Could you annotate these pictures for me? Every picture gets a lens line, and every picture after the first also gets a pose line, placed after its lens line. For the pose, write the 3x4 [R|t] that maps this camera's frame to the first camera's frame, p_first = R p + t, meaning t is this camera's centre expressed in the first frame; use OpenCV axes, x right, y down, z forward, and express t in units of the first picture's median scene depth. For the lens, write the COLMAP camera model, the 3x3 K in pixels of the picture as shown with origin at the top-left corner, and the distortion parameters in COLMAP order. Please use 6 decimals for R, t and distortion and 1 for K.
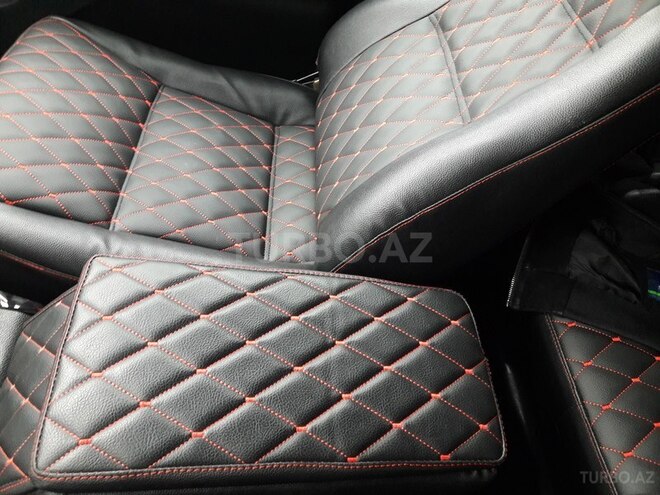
lens RADIAL K [[531.4, 0, 330.0], [0, 531.4, 247.5], [0, 0, 1]] dist [0.134943, -0.251272]
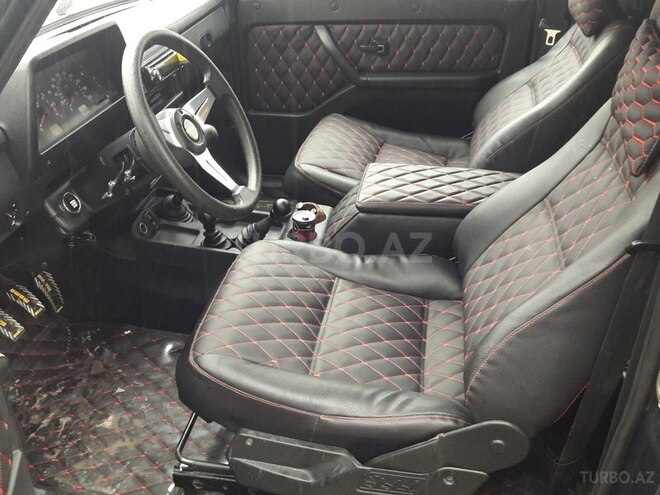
lens RADIAL K [[650.9, 0, 330.0], [0, 650.9, 247.5], [0, 0, 1]] dist [0.239600, -0.552038]
pose [[0.950297, -0.049906, -0.307318, 0.190323], [-0.056312, 0.943239, -0.327305, 0.836791], [0.306209, 0.328343, 0.893548, -1.005740]]
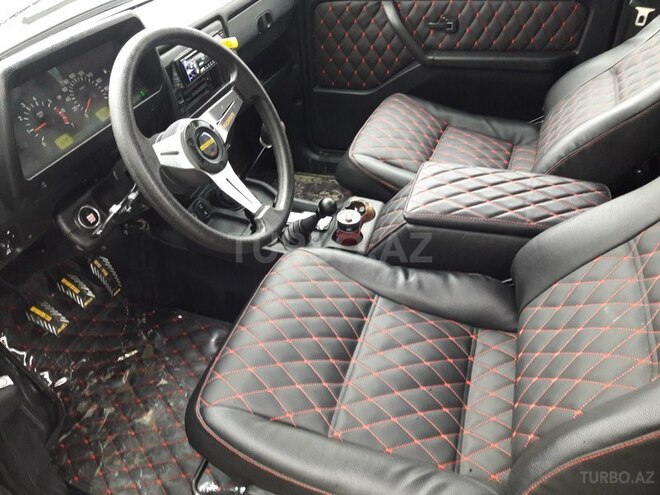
lens RADIAL K [[531.4, 0, 330.0], [0, 531.4, 247.5], [0, 0, 1]] dist [0.134943, -0.251272]
pose [[0.898603, 0.043149, -0.436636, 0.138796], [-0.139146, 0.971809, -0.190328, 0.522097], [0.416114, 0.231786, 0.879275, -0.680410]]
